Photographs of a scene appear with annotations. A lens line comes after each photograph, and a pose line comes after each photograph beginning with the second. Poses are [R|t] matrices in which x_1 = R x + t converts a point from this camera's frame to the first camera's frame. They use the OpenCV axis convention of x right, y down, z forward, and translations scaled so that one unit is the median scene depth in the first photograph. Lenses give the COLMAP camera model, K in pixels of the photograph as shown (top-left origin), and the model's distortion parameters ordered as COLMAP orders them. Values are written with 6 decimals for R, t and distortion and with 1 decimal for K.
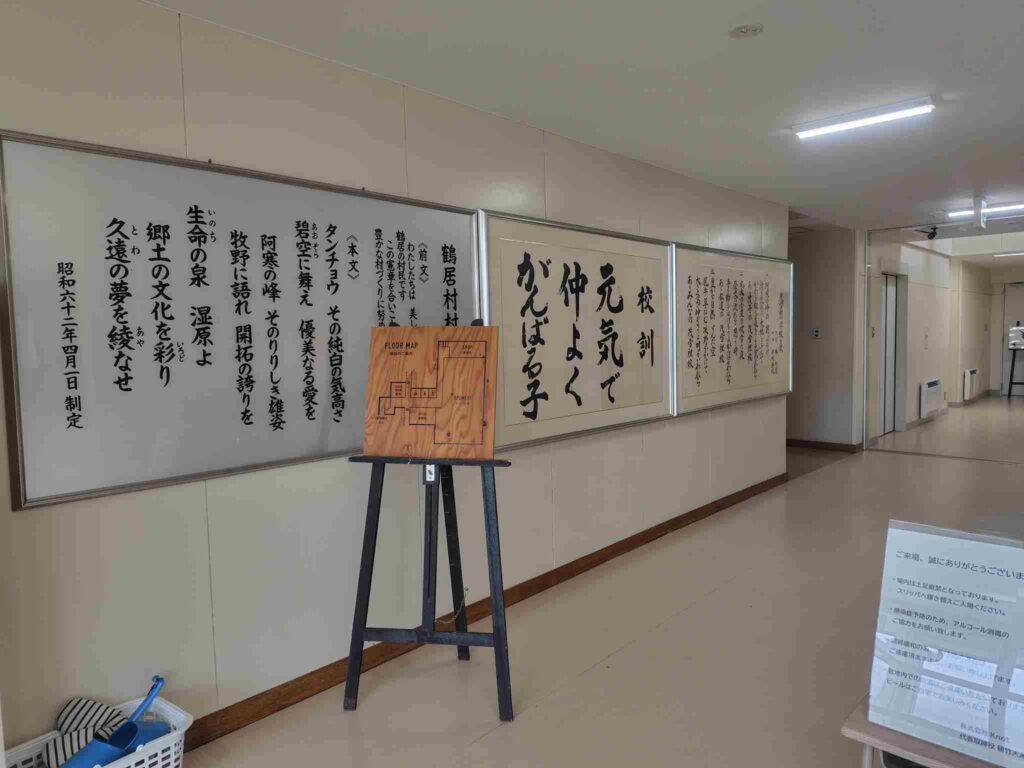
lens RADIAL K [[701.1, 0, 515.3], [0, 701.1, 386.9], [0, 0, 1]] dist [0.015102, -0.016953]
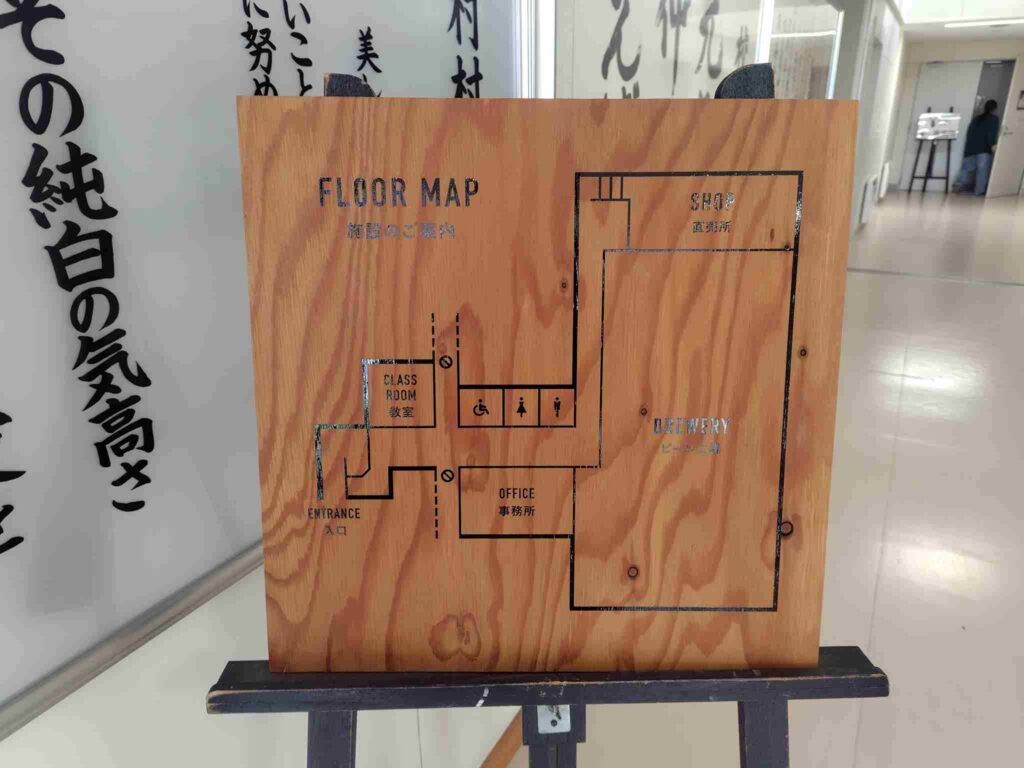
lens RADIAL K [[701.1, 0, 505.0], [0, 701.1, 381.0], [0, 0, 1]] dist [0.015102, -0.016953]
pose [[0.975259, -0.067047, 0.210651, -0.176502], [0.004457, 0.958667, 0.284495, -0.063441], [-0.221018, -0.276517, 0.935248, 0.757786]]
